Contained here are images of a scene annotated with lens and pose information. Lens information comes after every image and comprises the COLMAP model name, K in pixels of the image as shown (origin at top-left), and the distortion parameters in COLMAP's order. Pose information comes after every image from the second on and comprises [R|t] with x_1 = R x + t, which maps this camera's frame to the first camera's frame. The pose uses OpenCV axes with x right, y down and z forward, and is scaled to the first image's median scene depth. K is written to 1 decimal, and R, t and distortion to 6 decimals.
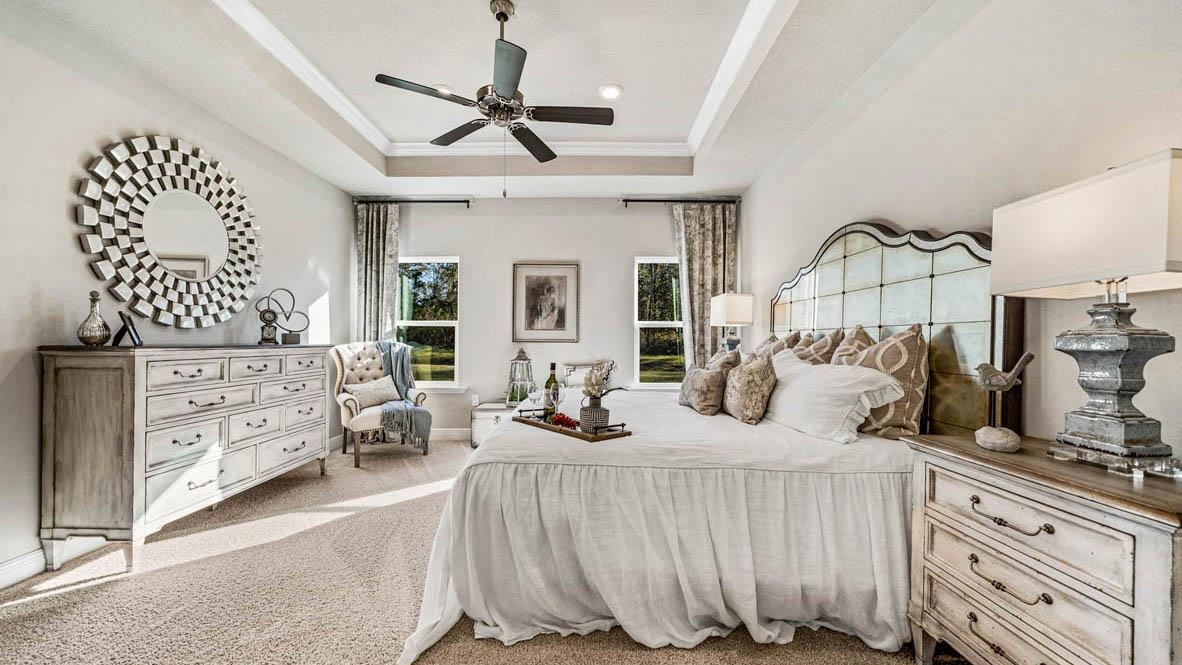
lens RADIAL K [[433.6, 0, 589.9], [0, 433.6, 339.7], [0, 0, 1]] dist [-0.000388, -0.000289]
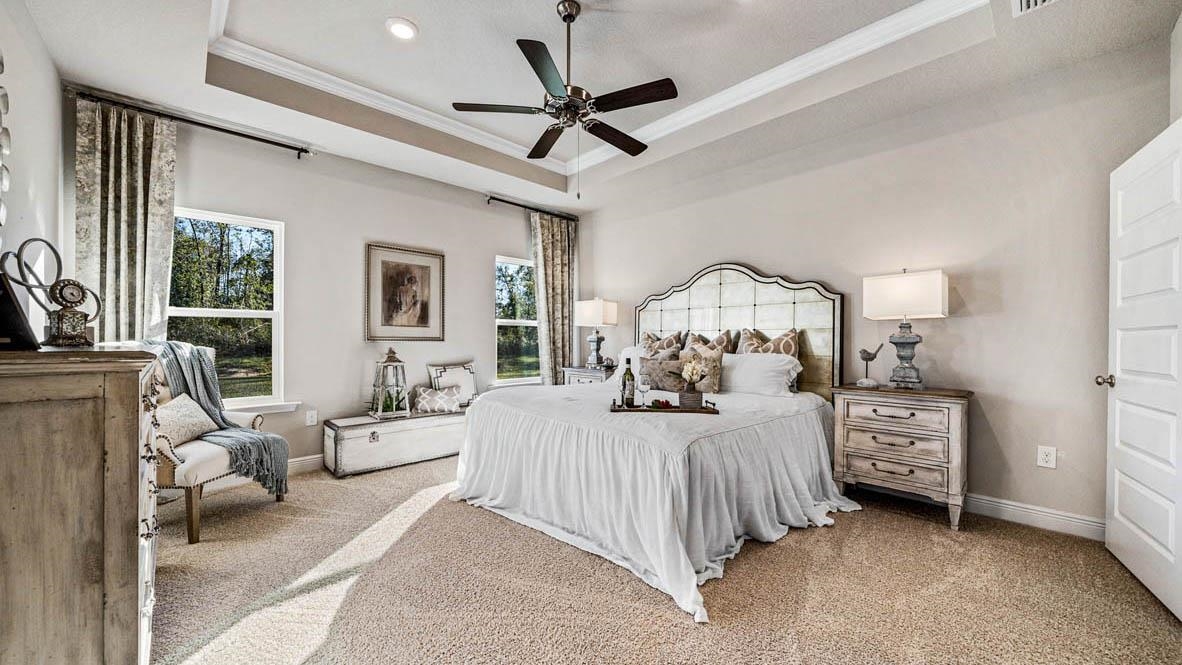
lens RADIAL K [[433.6, 0, 600.7], [0, 433.6, 341.8], [0, 0, 1]] dist [-0.000388, -0.000289]
pose [[0.708366, -0.006985, 0.705810, -0.451995], [-0.000143, 0.999950, 0.010040, -0.000559], [-0.705845, -0.007213, 0.708330, 0.117672]]
